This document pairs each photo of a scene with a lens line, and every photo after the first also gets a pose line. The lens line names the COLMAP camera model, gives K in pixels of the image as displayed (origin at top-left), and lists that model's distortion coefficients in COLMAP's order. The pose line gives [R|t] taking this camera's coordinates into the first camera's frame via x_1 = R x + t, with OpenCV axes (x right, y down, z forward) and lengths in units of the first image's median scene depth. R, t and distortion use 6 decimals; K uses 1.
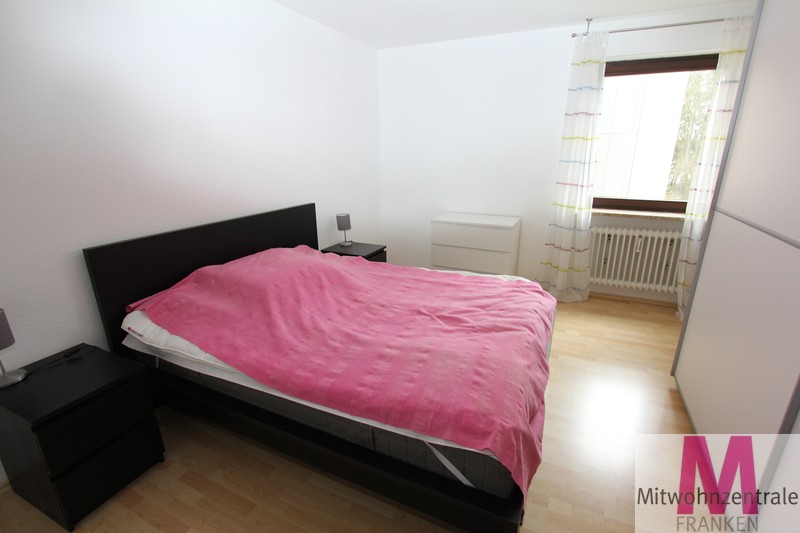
lens RADIAL K [[374.4, 0, 400.0], [0, 374.4, 266.5], [0, 0, 1]] dist [-0.012861, 0.000589]
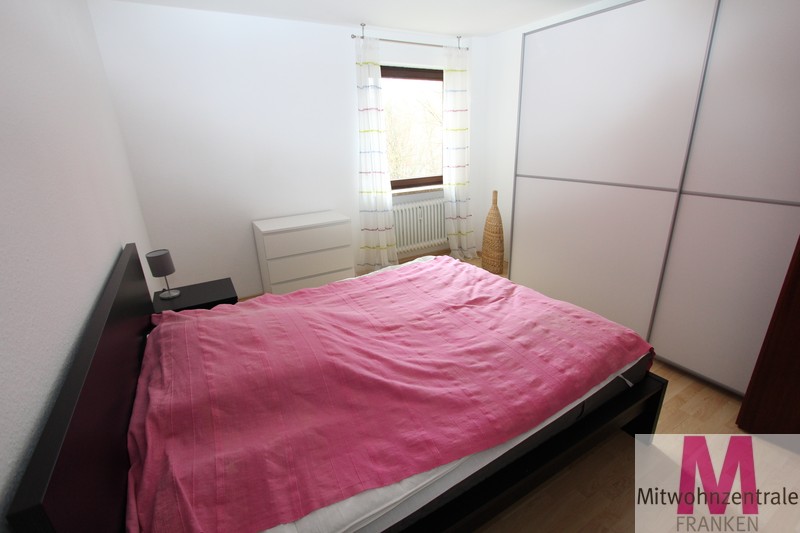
lens RADIAL K [[374.4, 0, 400.0], [0, 374.4, 266.5], [0, 0, 1]] dist [-0.012861, 0.000589]
pose [[0.552840, -0.291013, 0.780820, -0.746875], [0.279720, 0.947474, 0.155077, -0.169695], [-0.784936, 0.132678, 0.605204, 0.478611]]
